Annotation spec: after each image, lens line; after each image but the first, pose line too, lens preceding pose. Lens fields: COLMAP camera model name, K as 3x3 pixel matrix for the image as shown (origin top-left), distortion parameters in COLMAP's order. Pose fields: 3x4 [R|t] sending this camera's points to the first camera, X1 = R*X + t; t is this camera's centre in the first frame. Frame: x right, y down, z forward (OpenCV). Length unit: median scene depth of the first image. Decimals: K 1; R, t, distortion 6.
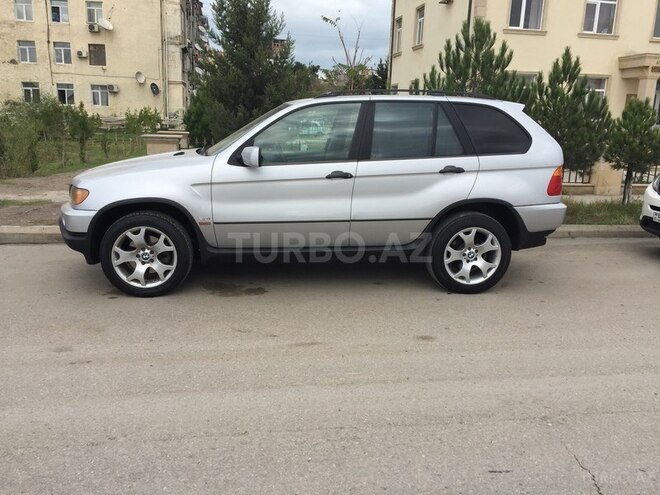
lens RADIAL K [[560.4, 0, 330.0], [0, 560.4, 247.5], [0, 0, 1]] dist [0.101709, -0.129946]
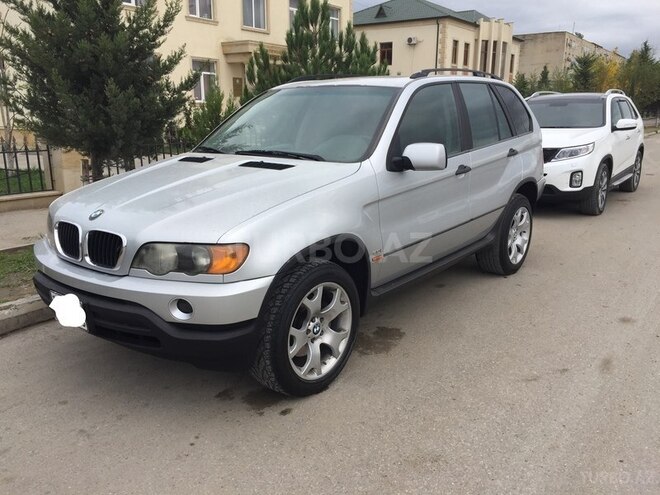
lens RADIAL K [[560.4, 0, 330.0], [0, 560.4, 247.5], [0, 0, 1]] dist [0.101709, -0.129946]
pose [[0.705383, -0.198294, 0.680526, -0.690076], [0.178274, 0.978842, 0.100433, -0.127817], [-0.686042, 0.050476, 0.725809, 0.499603]]
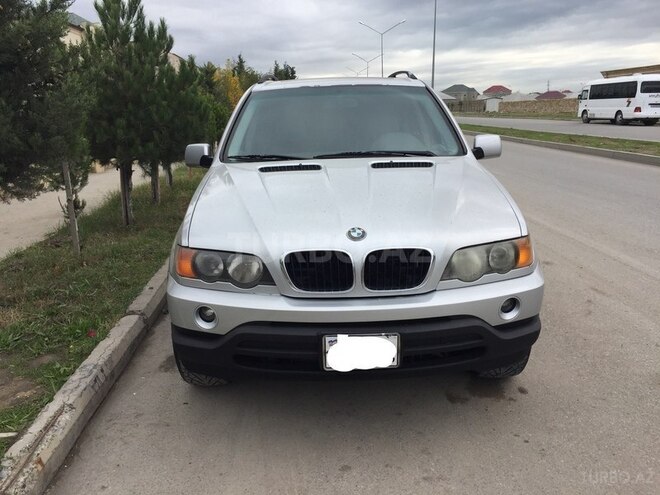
lens RADIAL K [[560.4, 0, 330.0], [0, 560.4, 247.5], [0, 0, 1]] dist [0.101709, -0.129946]
pose [[0.101840, -0.265231, 0.958791, -0.925454], [0.248297, 0.940075, 0.233680, -0.250935], [-0.963316, 0.214267, 0.161594, 1.019038]]
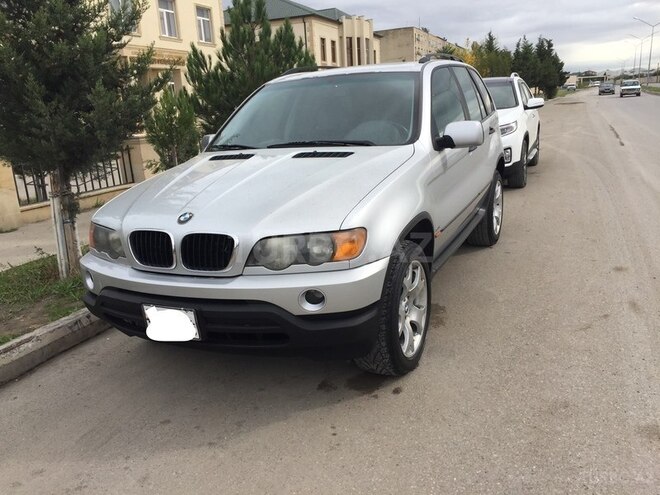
lens RADIAL K [[563.0, 0, 330.0], [0, 563.0, 247.5], [0, 0, 1]] dist [0.098848, -0.136649]
pose [[0.517988, -0.269588, 0.811795, -0.835014], [0.266874, 0.952599, 0.146061, -0.159789], [-0.812691, 0.140989, 0.565380, 0.658967]]
